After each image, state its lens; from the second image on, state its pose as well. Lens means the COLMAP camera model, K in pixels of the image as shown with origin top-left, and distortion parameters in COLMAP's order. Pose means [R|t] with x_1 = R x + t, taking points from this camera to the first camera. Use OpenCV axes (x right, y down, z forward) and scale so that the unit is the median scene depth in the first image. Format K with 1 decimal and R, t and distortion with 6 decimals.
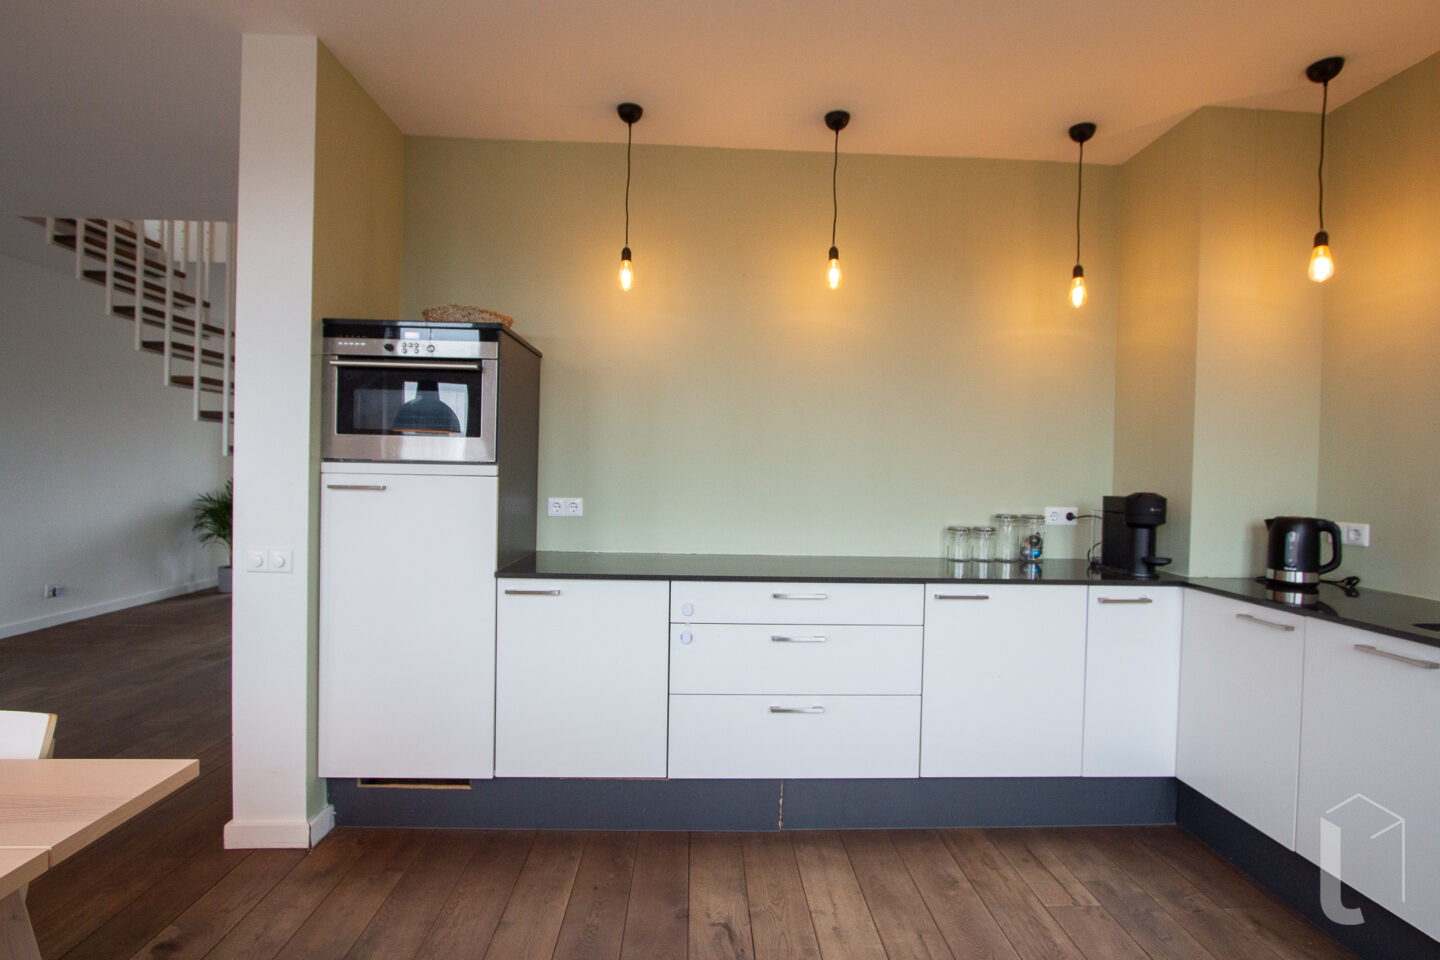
lens RADIAL K [[677.6, 0, 718.7], [0, 677.6, 479.0], [0, 0, 1]] dist [-0.019944, 0.003498]
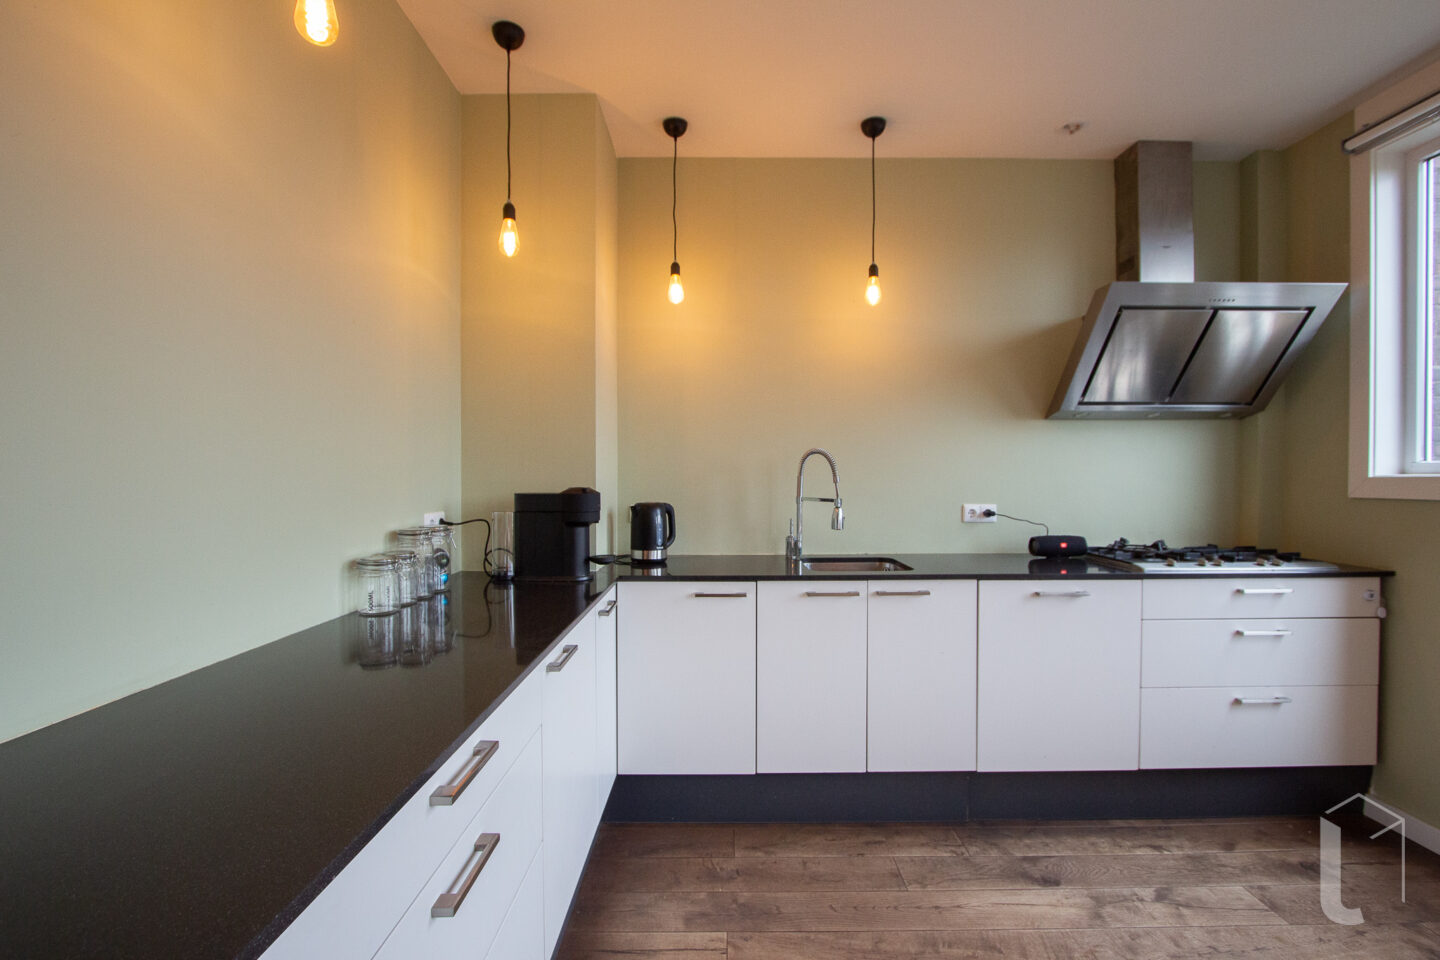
lens RADIAL K [[662.0, 0, 711.9], [0, 662.0, 482.4], [0, 0, 1]] dist [-0.014606, 0.001494]
pose [[0.034428, -0.034986, 0.998795, -0.268568], [0.015377, 0.999287, 0.034473, -0.015657], [-0.999289, 0.014171, 0.034941, 0.829059]]
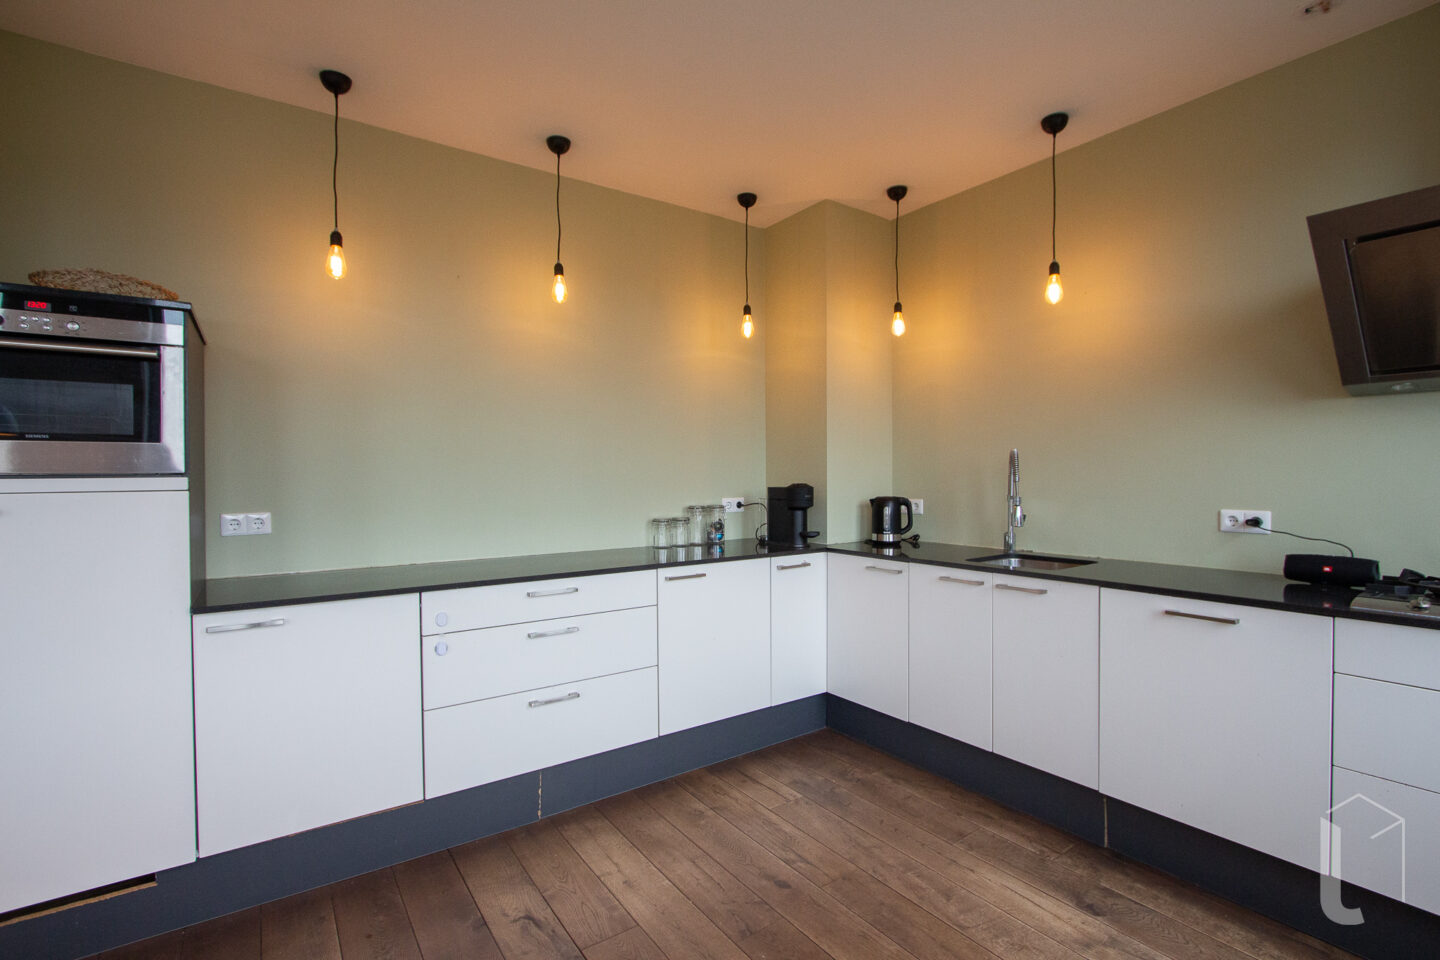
lens RADIAL K [[662.0, 0, 714.7], [0, 662.0, 478.4], [0, 0, 1]] dist [-0.014606, 0.001494]
pose [[0.841570, -0.030173, 0.539304, -0.219436], [0.031105, 0.999489, 0.007382, -0.004450], [-0.539251, 0.010562, 0.842079, -0.007984]]
